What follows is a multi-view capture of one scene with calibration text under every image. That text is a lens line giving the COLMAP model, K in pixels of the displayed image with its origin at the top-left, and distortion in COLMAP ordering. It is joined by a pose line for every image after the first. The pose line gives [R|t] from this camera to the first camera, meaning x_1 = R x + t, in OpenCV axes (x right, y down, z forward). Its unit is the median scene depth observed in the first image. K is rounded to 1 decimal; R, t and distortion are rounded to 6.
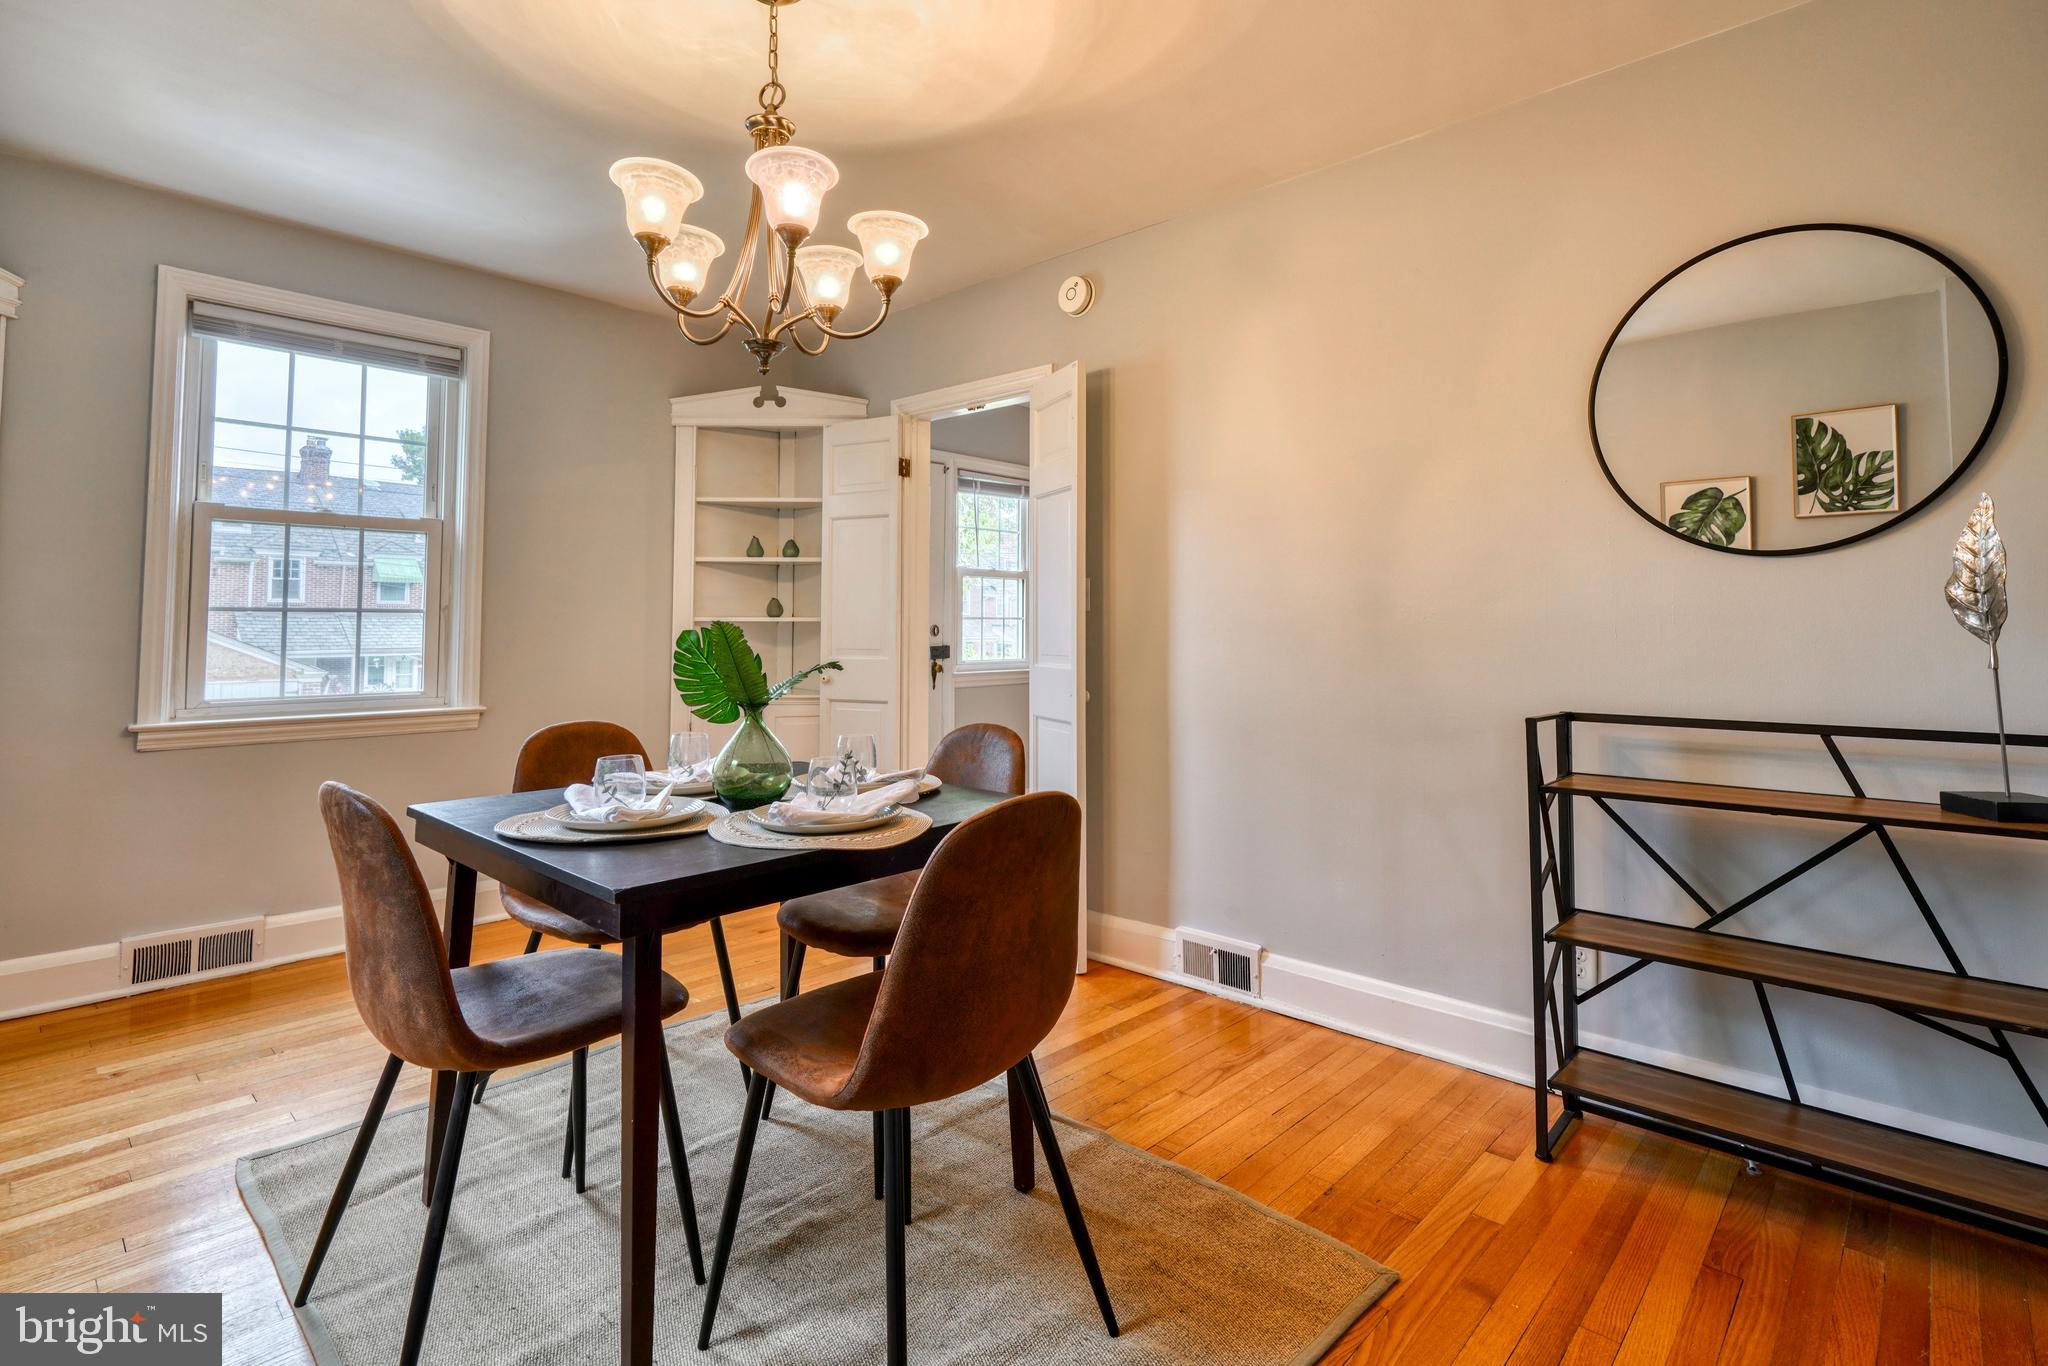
lens RADIAL K [[946.1, 0, 1056.5], [0, 946.1, 584.0], [0, 0, 1]] dist [-0.010899, 0.005681]
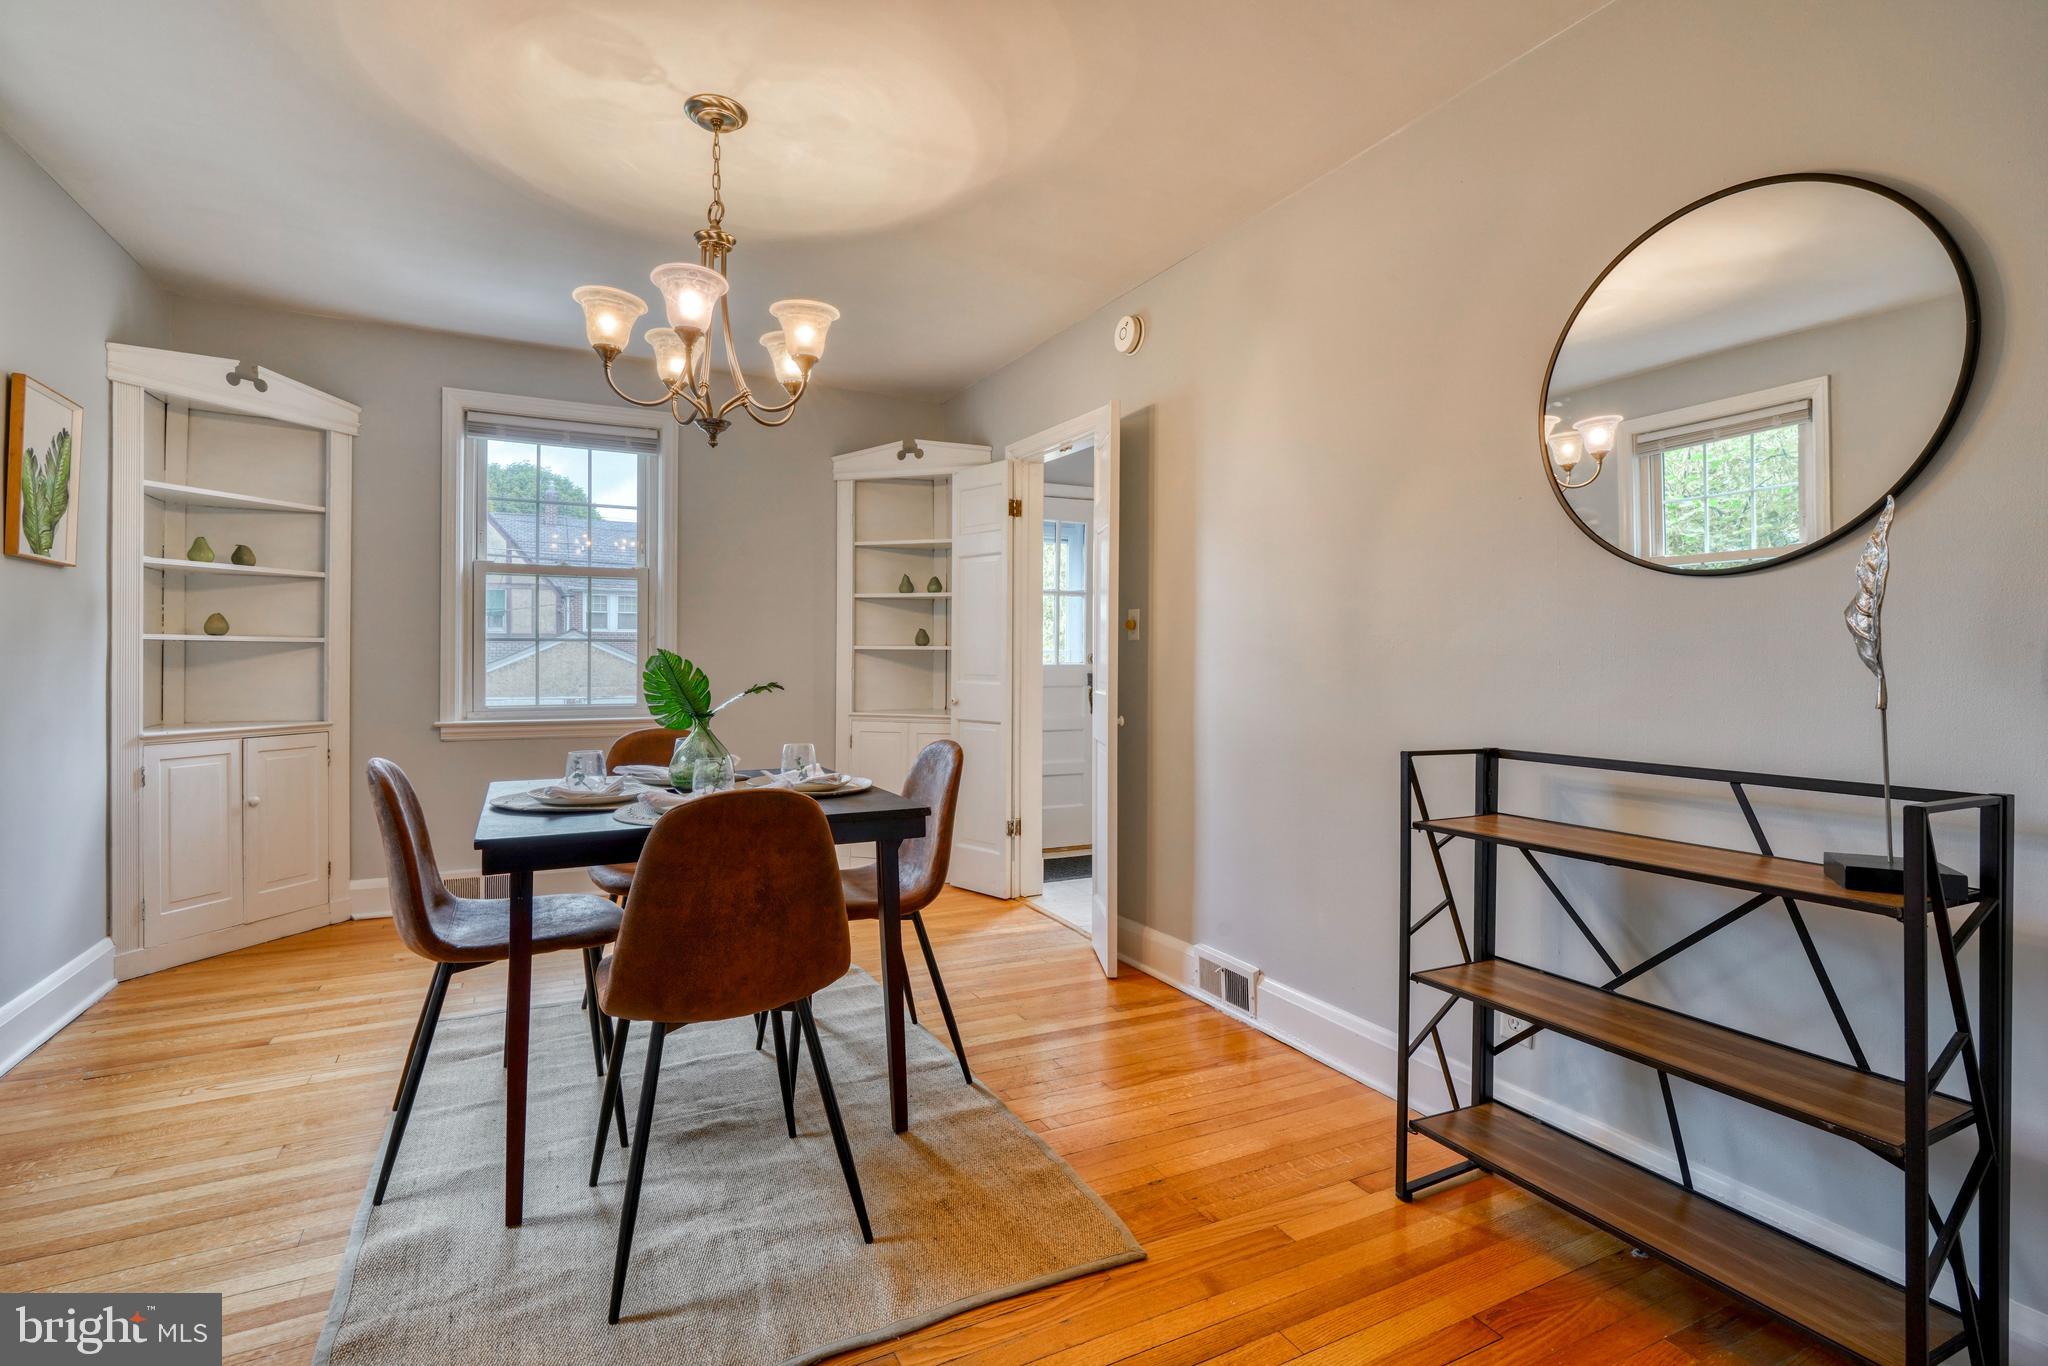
lens RADIAL K [[946.1, 0, 1080.6], [0, 946.1, 652.7], [0, 0, 1]] dist [-0.010899, 0.005681]
pose [[0.945922, 0.003451, -0.324377, 0.367854], [0.010176, 0.999136, 0.040306, -0.000435], [0.324235, -0.041428, 0.945069, -0.010702]]
